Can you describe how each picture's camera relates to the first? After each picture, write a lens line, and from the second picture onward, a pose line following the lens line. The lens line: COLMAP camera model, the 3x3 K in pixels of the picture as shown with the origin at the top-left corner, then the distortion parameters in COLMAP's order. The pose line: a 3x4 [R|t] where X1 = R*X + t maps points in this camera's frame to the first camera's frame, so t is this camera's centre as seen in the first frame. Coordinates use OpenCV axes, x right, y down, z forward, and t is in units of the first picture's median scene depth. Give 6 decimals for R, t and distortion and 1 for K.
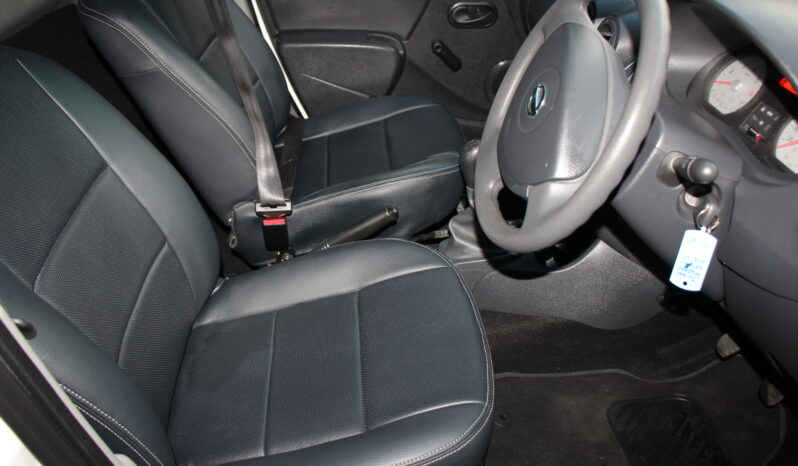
lens RADIAL K [[638.6, 0, 399.0], [0, 638.6, 233.0], [0, 0, 1]] dist [-0.164754, 0.125624]
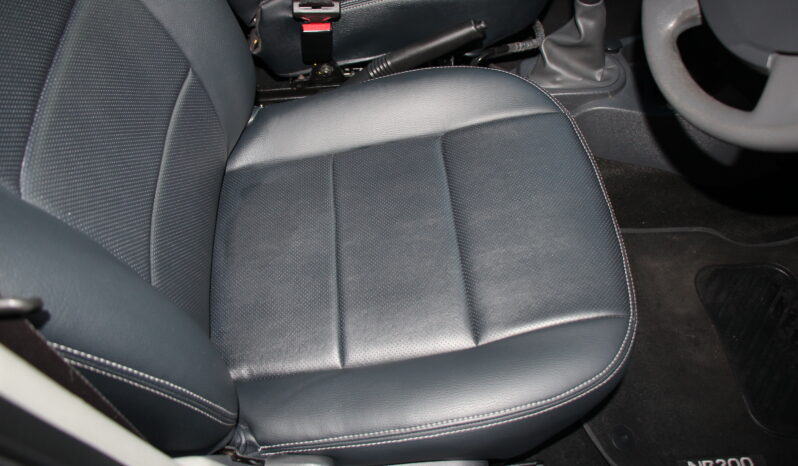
lens RADIAL K [[638.6, 0, 399.0], [0, 638.6, 233.0], [0, 0, 1]] dist [-0.164754, 0.125624]
pose [[0.997445, 0.035866, 0.061776, -0.138760], [-0.055641, 0.932437, 0.357022, -0.062456], [-0.044797, -0.359547, 0.932051, 0.211397]]
